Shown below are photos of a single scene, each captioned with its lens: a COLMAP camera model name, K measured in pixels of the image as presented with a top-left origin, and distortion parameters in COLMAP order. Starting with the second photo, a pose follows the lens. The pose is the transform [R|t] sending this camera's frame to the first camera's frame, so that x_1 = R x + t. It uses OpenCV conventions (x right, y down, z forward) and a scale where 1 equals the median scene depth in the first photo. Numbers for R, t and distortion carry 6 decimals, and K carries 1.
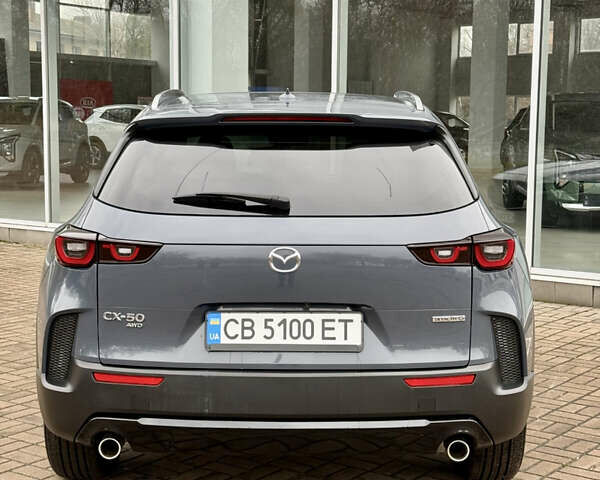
lens RADIAL K [[1109.5, 0, 300.0], [0, 1109.5, 240.0], [0, 0, 1]] dist [0.132861, -0.073565]
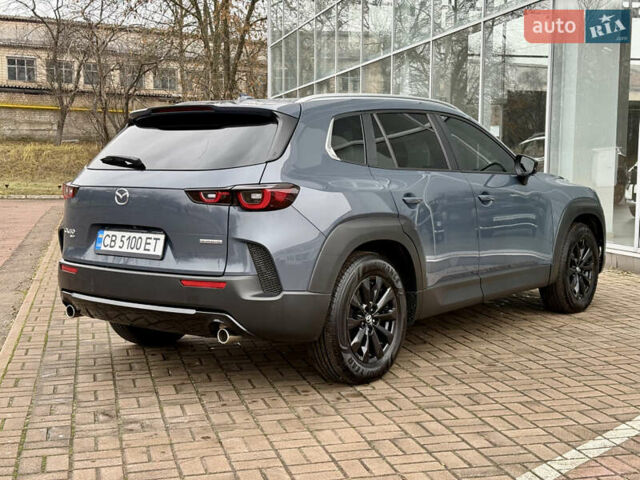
lens RADIAL K [[885.7, 0, 322.2], [0, 885.7, 248.8], [0, 0, 1]] dist [0.175992, -0.342581]
pose [[0.784606, 0.051162, -0.617880, 0.964416], [-0.060791, 0.998136, 0.005454, 0.065713], [0.617007, 0.033283, 0.786254, 0.188663]]
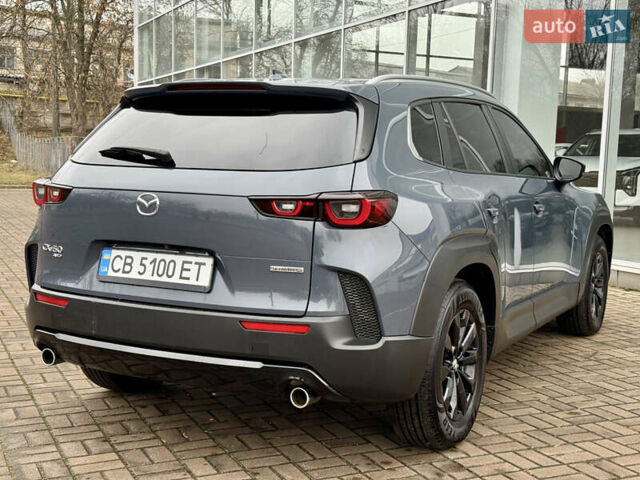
lens RADIAL K [[885.7, 0, 322.2], [0, 885.7, 248.8], [0, 0, 1]] dist [0.175992, -0.342581]
pose [[0.882463, 0.061314, -0.466369, 0.556778], [-0.068427, 0.997655, 0.001684, 0.048311], [0.465379, 0.030427, 0.884589, 0.277905]]
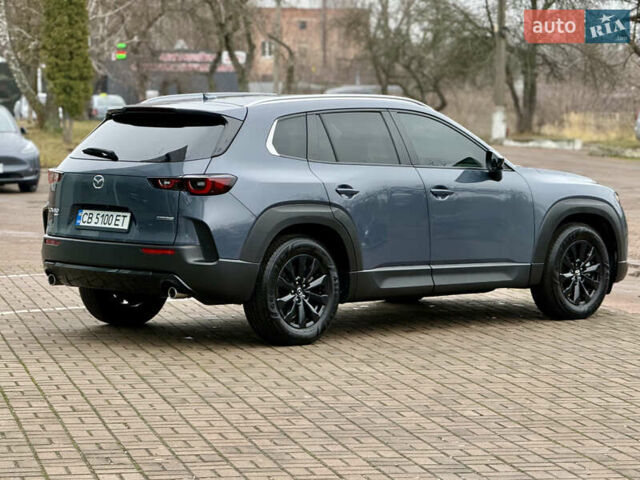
lens RADIAL K [[2257.2, 0, 320.0], [0, 2257.2, 240.0], [0, 0, 1]] dist [0.236593, -0.497844]
pose [[0.704723, 0.046722, -0.707942, 2.989751], [-0.090186, 0.995634, -0.024068, 0.174986], [0.703727, 0.080808, 0.705860, -1.469109]]
